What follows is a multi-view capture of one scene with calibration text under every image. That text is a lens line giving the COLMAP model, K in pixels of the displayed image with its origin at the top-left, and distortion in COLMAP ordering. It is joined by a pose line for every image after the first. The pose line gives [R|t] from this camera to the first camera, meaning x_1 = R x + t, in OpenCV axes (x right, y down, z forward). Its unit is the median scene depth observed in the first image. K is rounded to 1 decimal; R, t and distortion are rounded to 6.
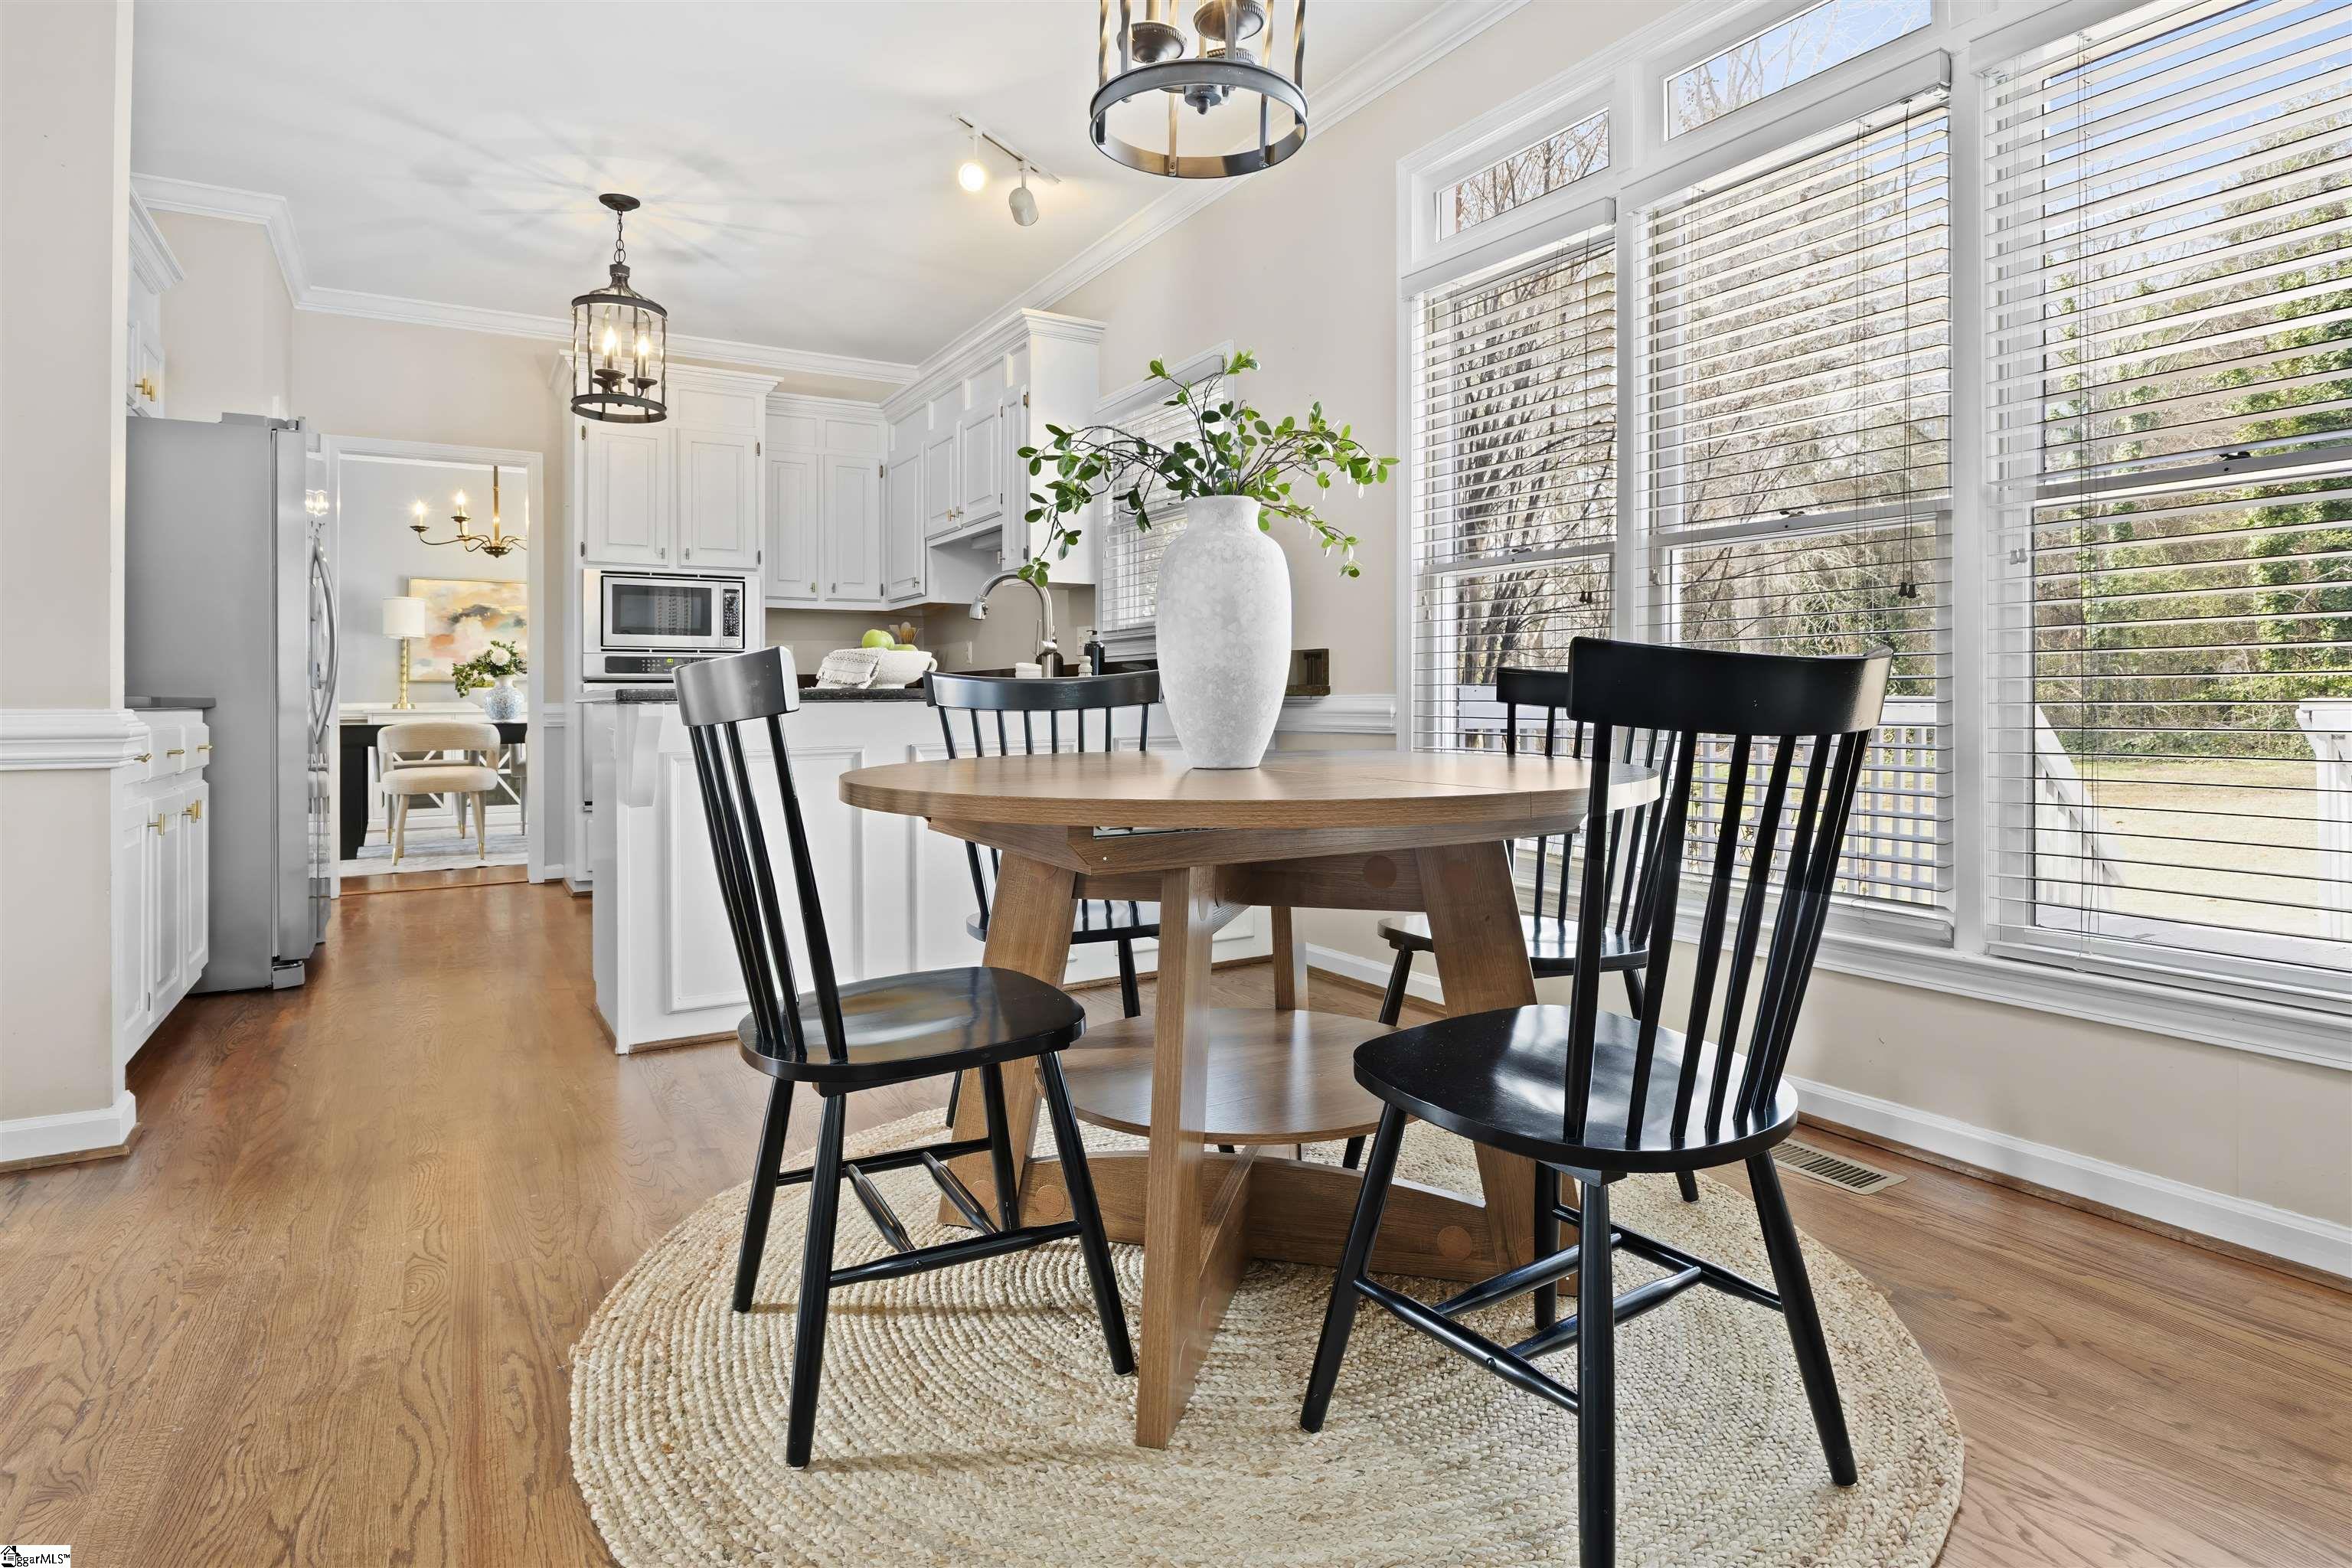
lens RADIAL K [[1273.6, 0, 1196.7], [0, 1273.6, 699.5], [0, 0, 1]] dist [-0.000465, -0.000033]
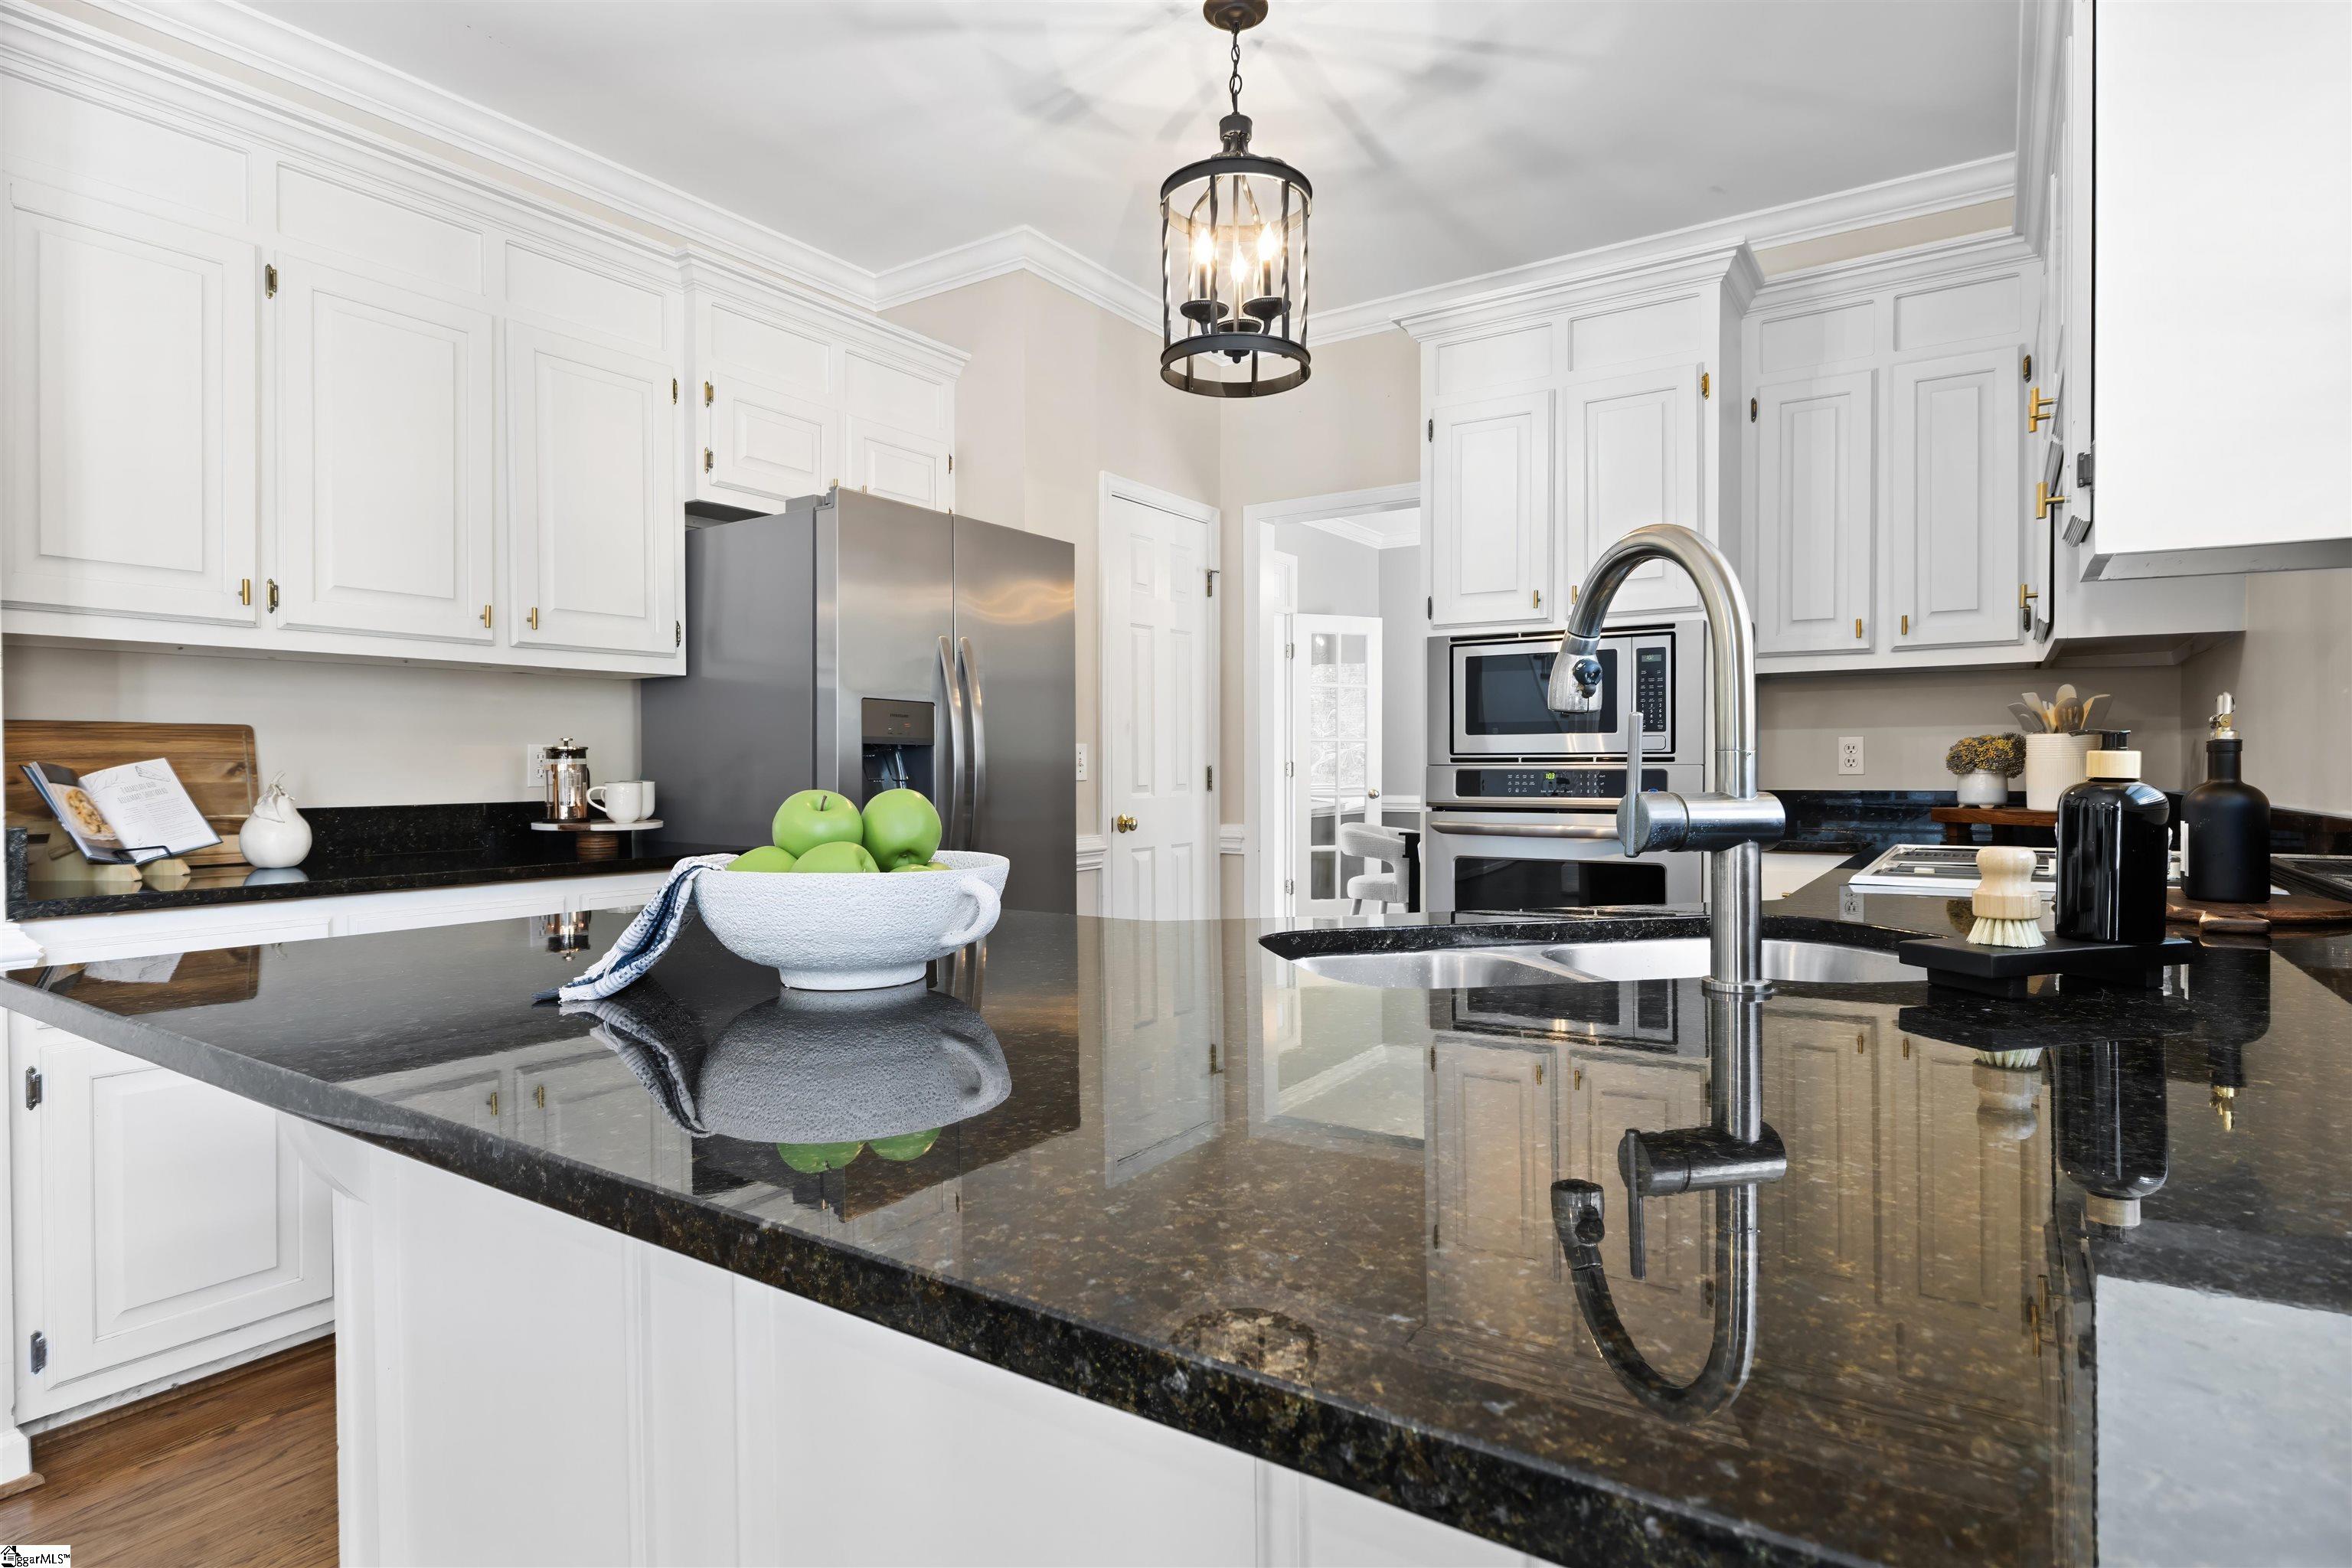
lens RADIAL K [[1273.6, 0, 1180.0], [0, 1273.6, 781.5], [0, 0, 1]] dist [-0.000465, -0.000033]
pose [[0.443669, 0.009196, -0.896144, 0.051426], [0.000301, 0.999946, 0.010410, -0.034702], [0.896191, -0.004889, 0.443642, 0.586587]]
